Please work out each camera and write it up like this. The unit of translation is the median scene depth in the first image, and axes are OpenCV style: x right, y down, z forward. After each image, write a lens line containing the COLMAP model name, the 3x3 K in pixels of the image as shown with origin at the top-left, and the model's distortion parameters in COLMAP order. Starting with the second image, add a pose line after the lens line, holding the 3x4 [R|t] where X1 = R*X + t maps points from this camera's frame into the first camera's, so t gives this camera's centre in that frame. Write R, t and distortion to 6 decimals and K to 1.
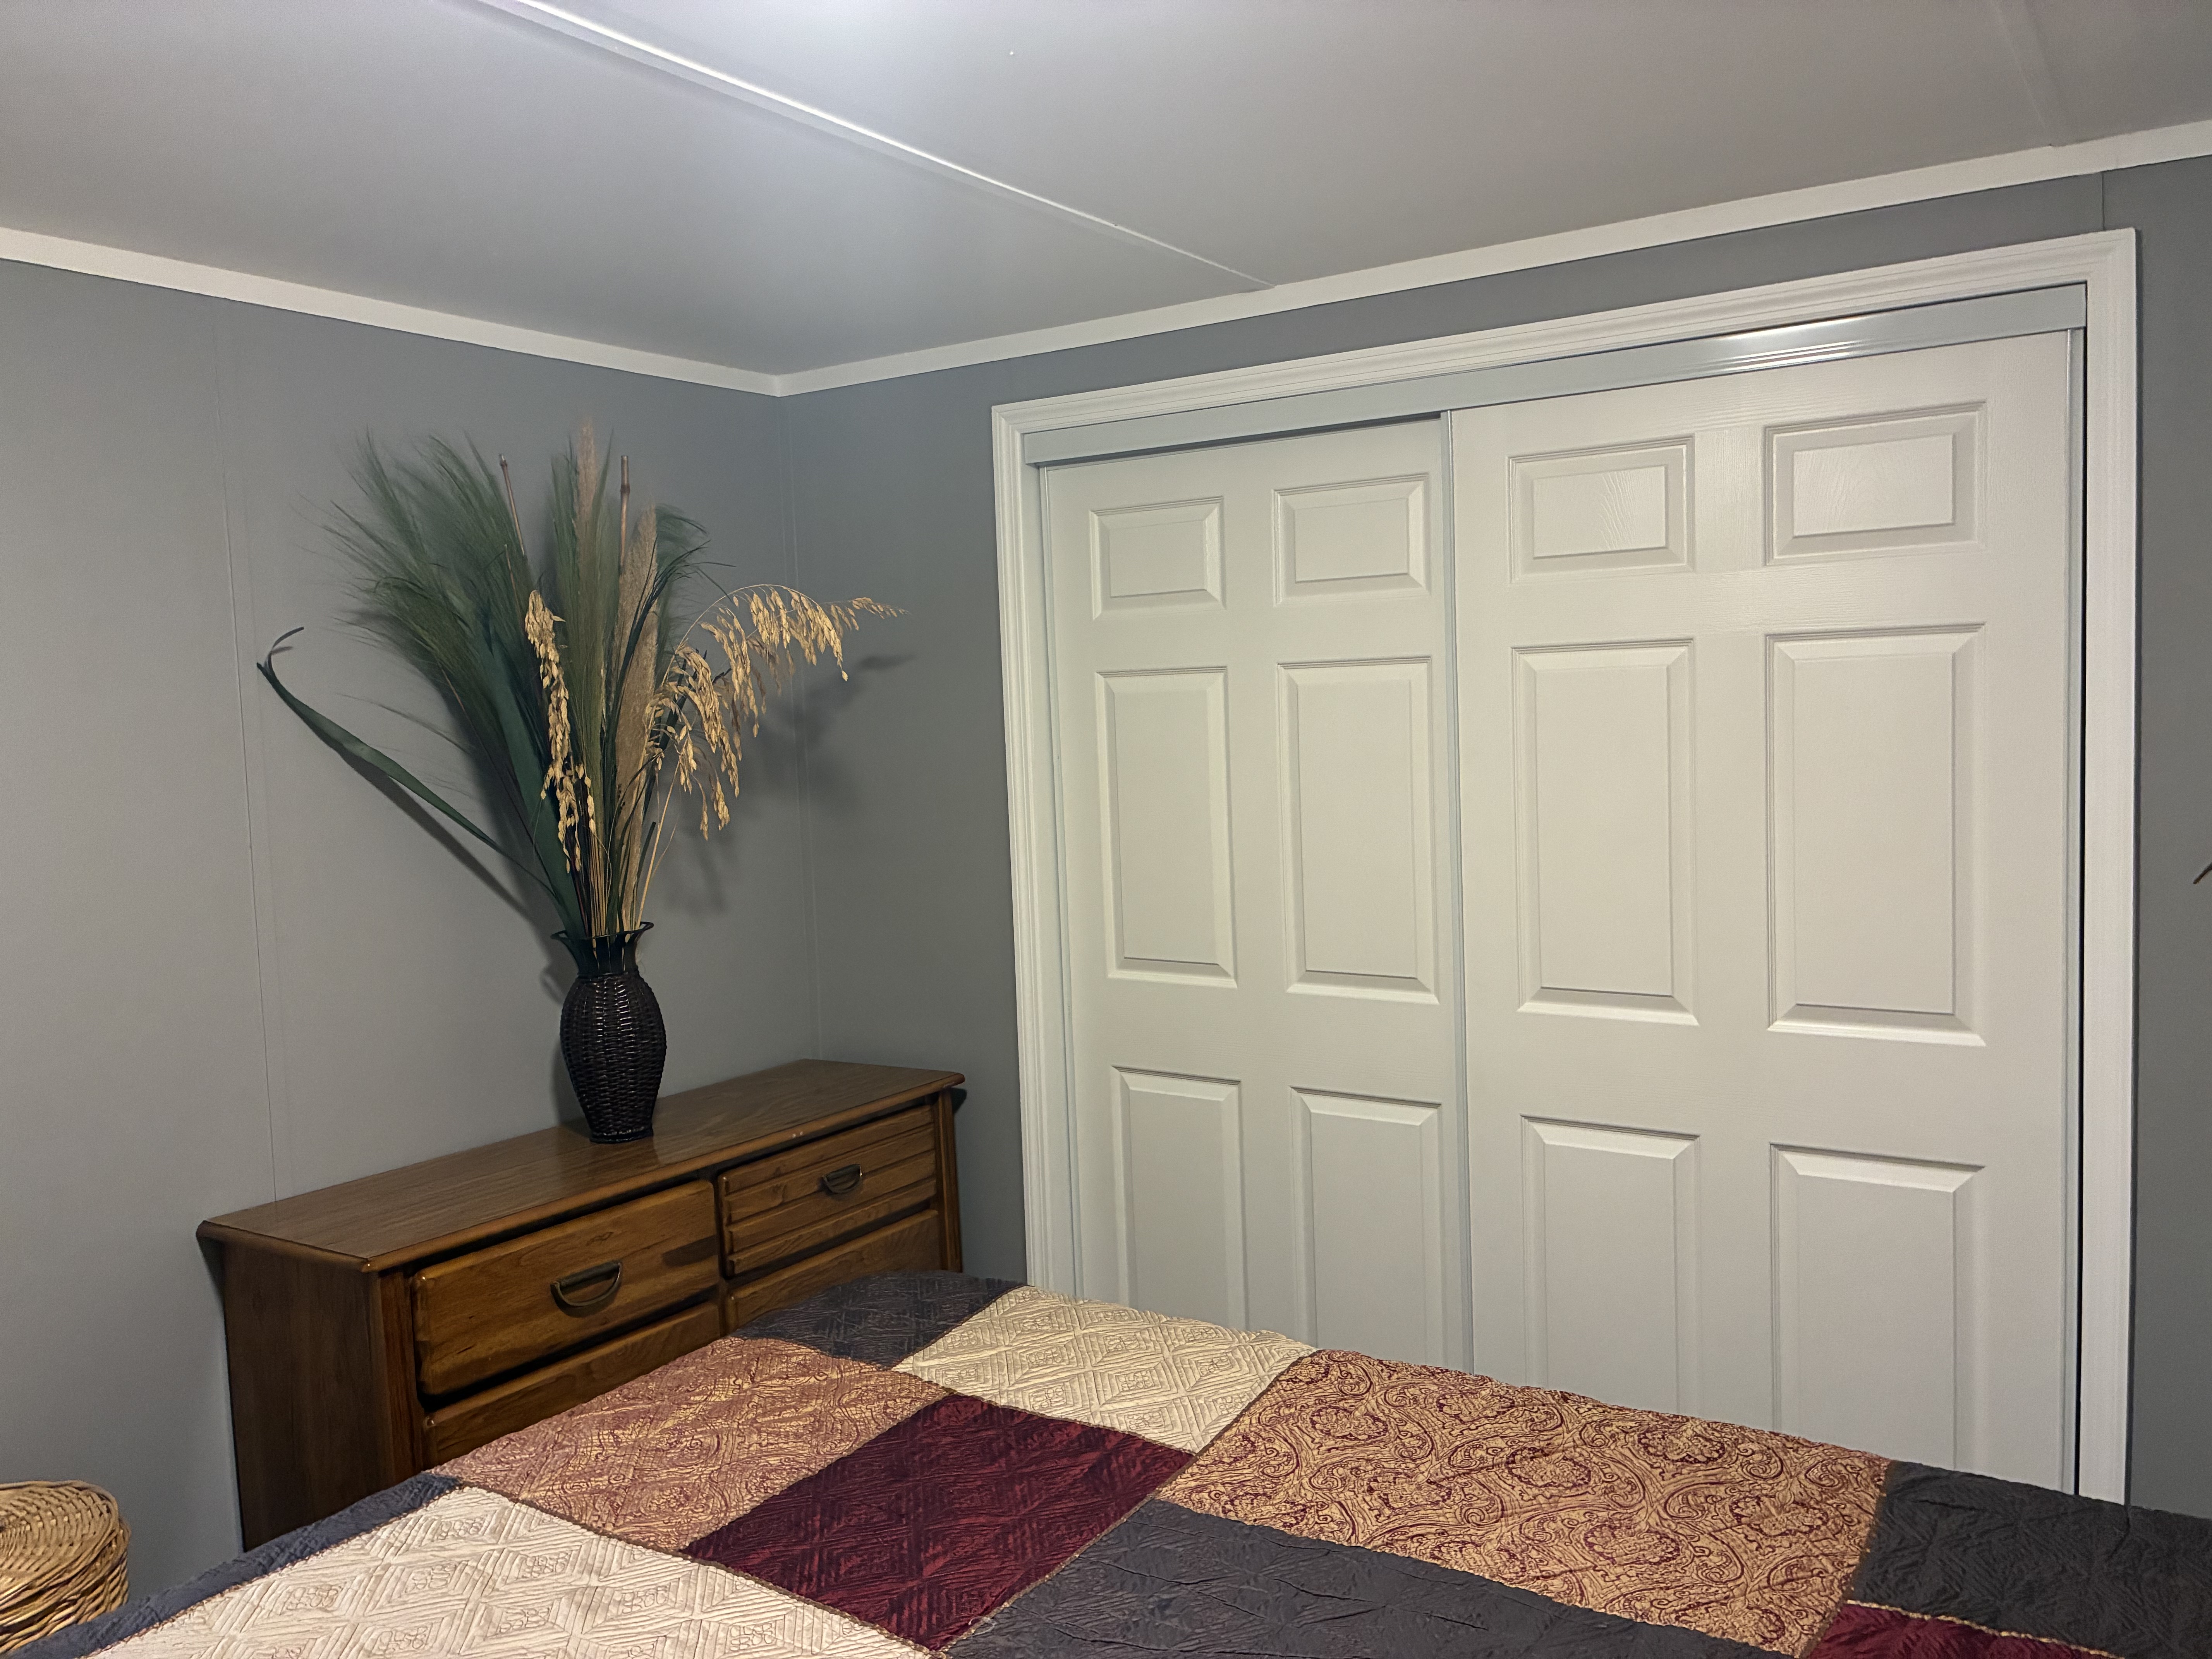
lens RADIAL K [[1668.9, 0, 1064.3], [0, 1668.9, 815.4], [0, 0, 1]] dist [0.059951, -0.086253]
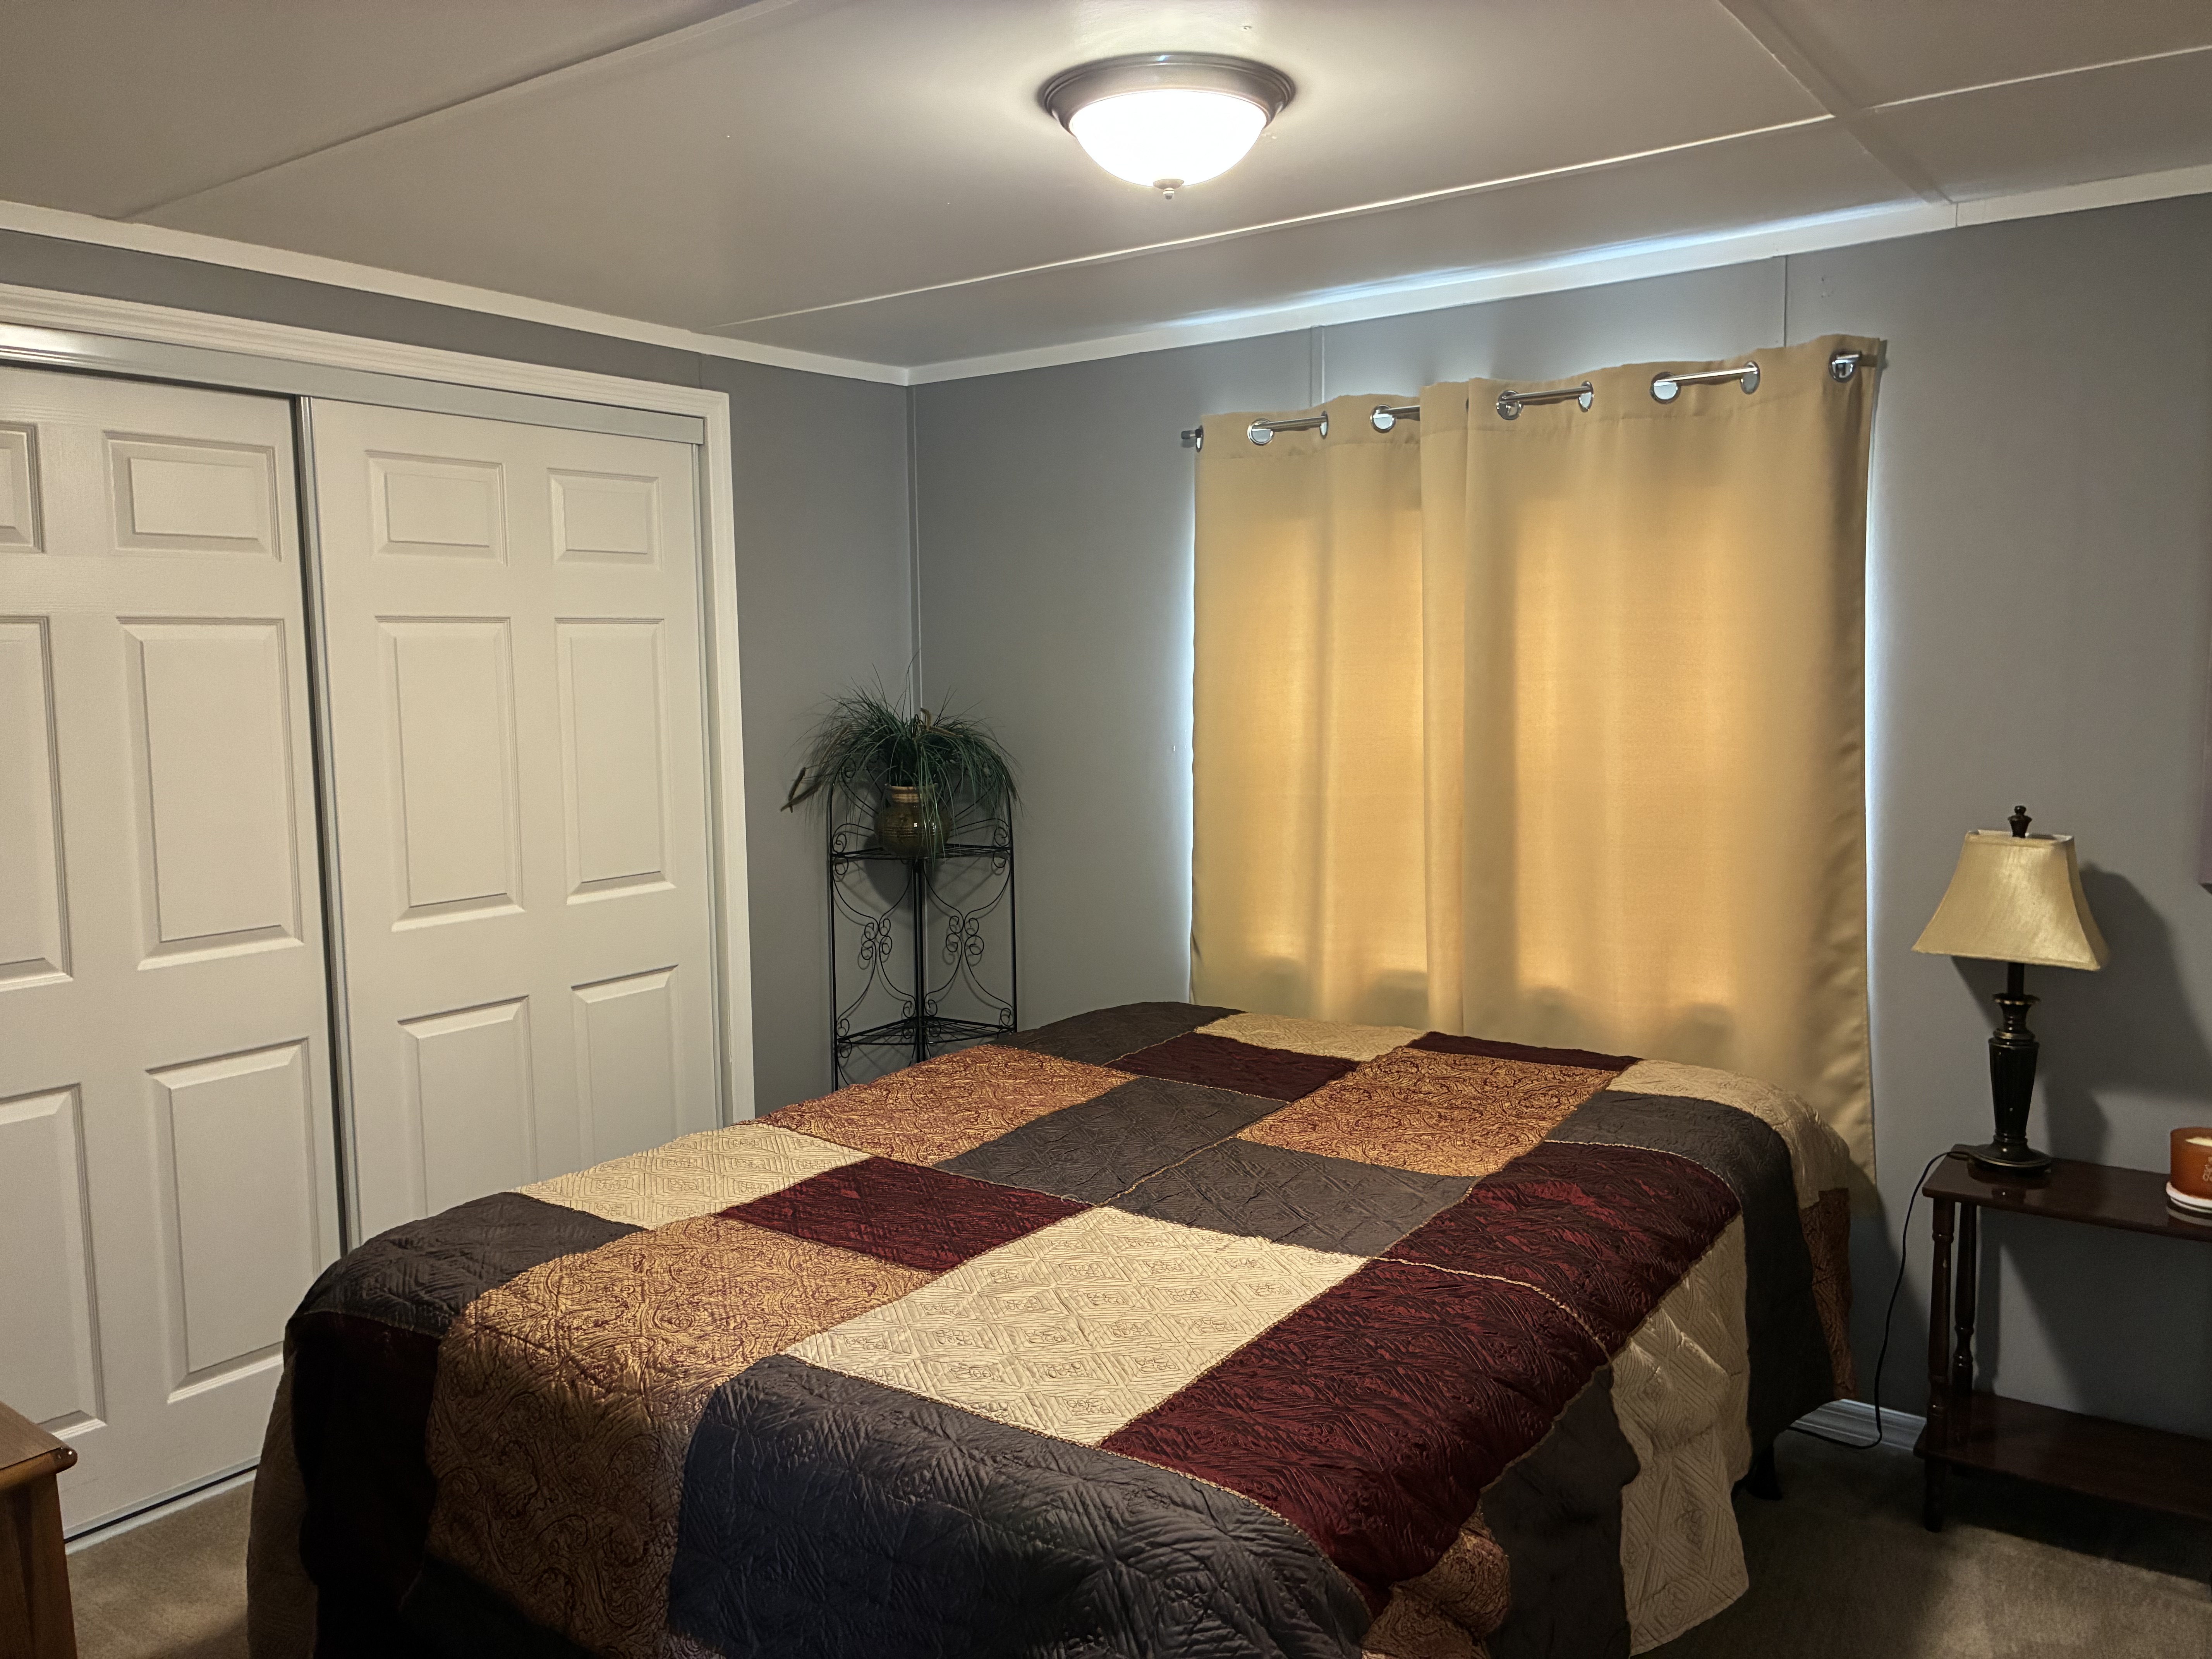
lens RADIAL K [[1668.9, 0, 1064.3], [0, 1668.9, 815.4], [0, 0, 1]] dist [0.059951, -0.086253]
pose [[0.057741, -0.055414, 0.996793, -0.971138], [0.087375, 0.994907, 0.050247, 0.021987], [-0.994501, 0.084194, 0.062288, 0.525339]]
